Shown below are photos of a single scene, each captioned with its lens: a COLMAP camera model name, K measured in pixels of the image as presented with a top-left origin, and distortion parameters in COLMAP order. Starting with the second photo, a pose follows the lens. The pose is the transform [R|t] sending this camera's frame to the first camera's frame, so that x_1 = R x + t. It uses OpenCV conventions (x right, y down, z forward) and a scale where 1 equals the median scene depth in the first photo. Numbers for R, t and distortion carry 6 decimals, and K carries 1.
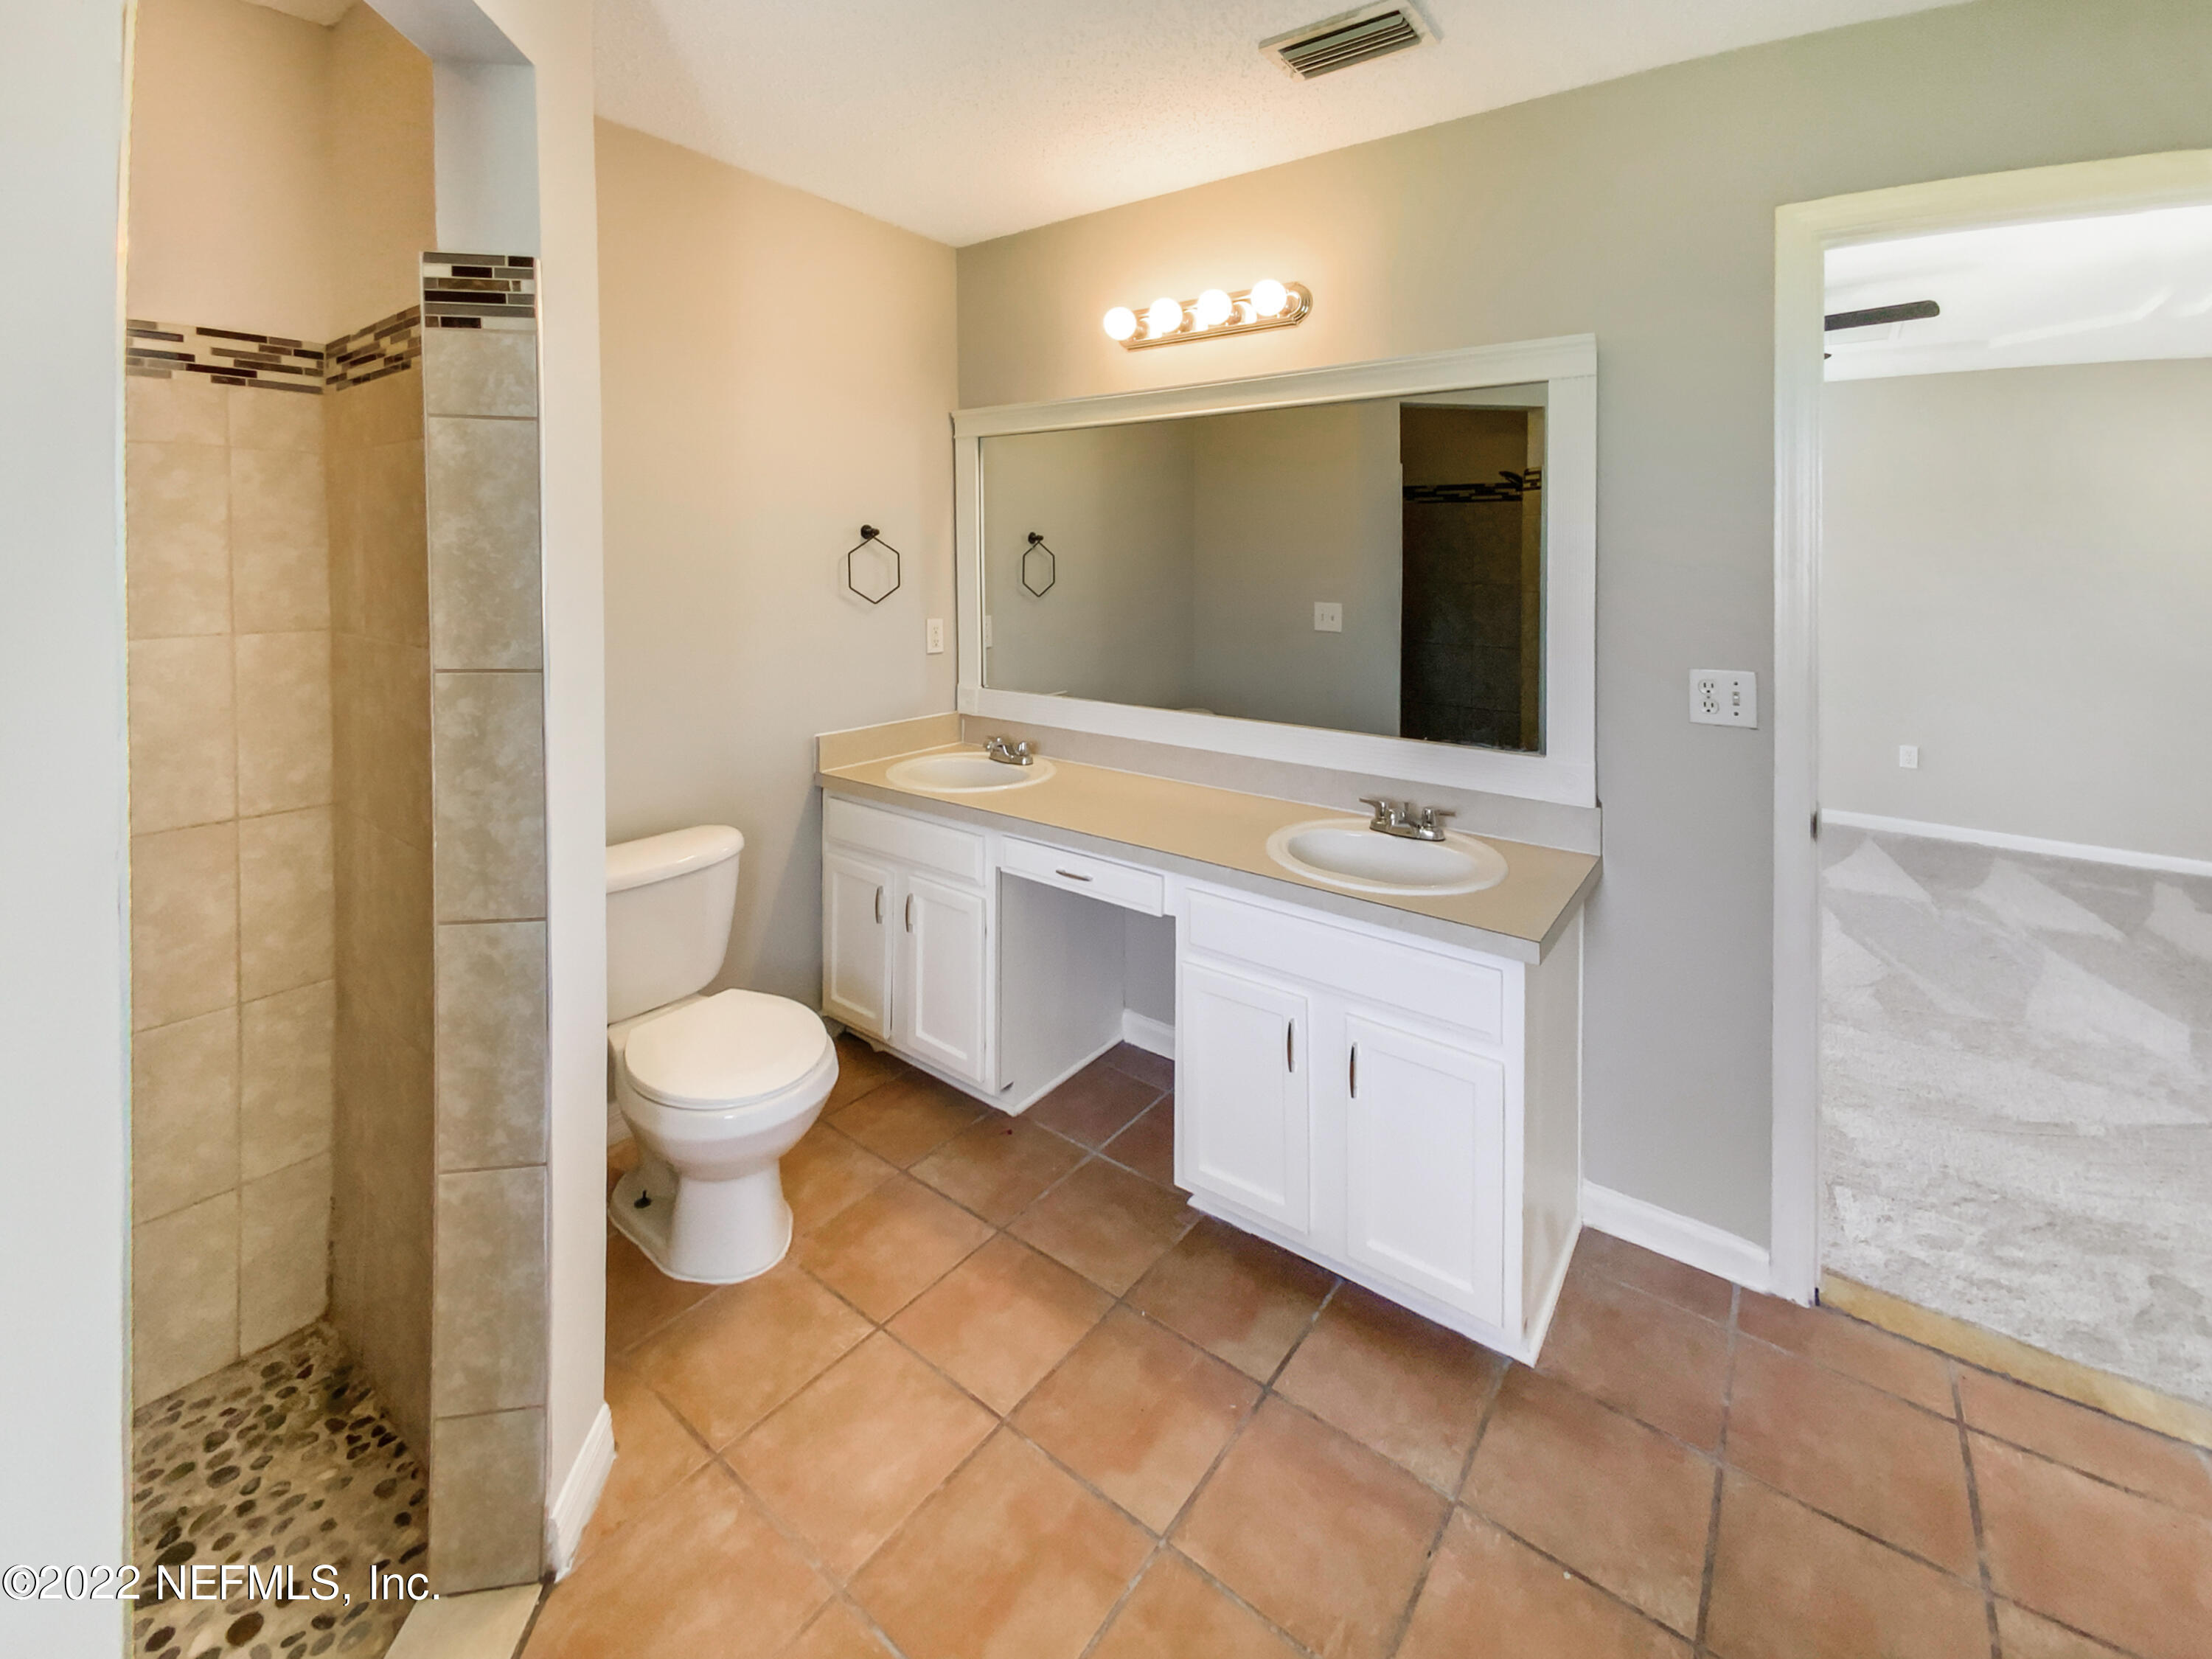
lens RADIAL K [[937.6, 0, 1162.1], [0, 937.6, 595.0], [0, 0, 1]] dist [0.000455, 0.000306]
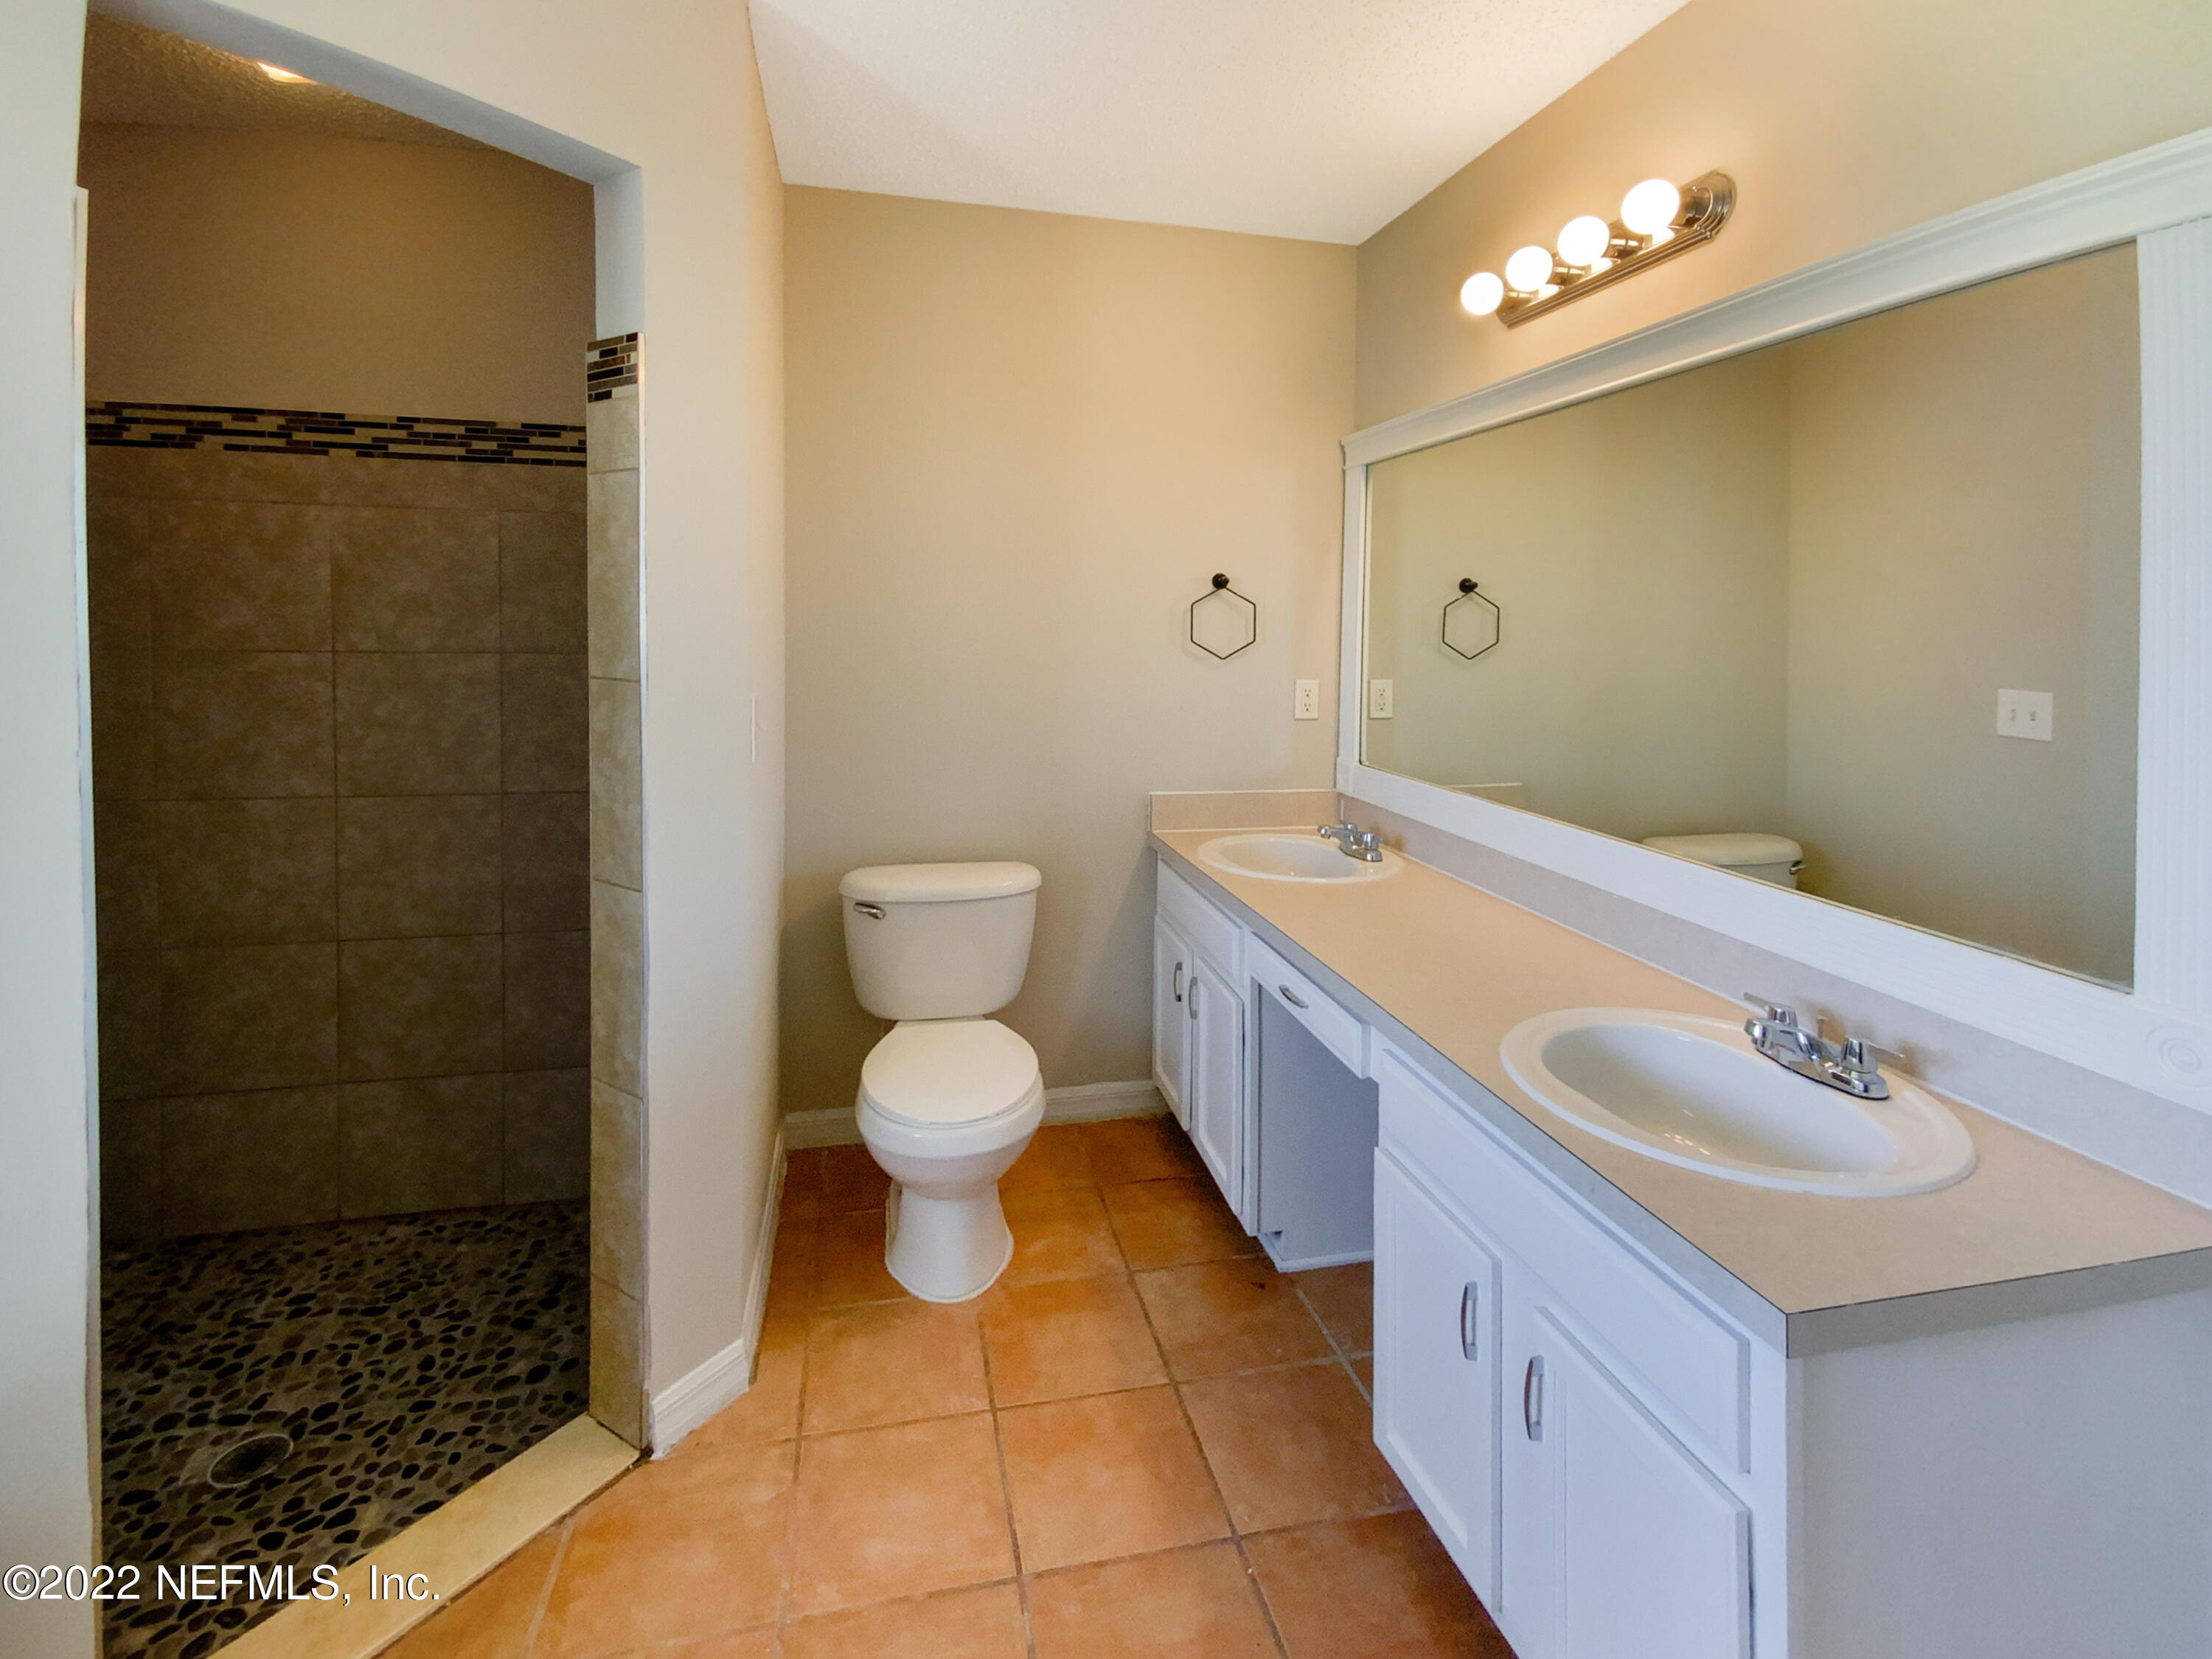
lens RADIAL K [[1030.5, 0, 1111.5], [0, 1030.5, 675.8], [0, 0, 1]] dist [0.011458, 0.000007]
pose [[0.754360, 0.042972, -0.655053, 0.419145], [-0.037373, 0.999048, 0.022500, 0.012373], [0.655396, 0.007508, 0.755248, 0.268330]]
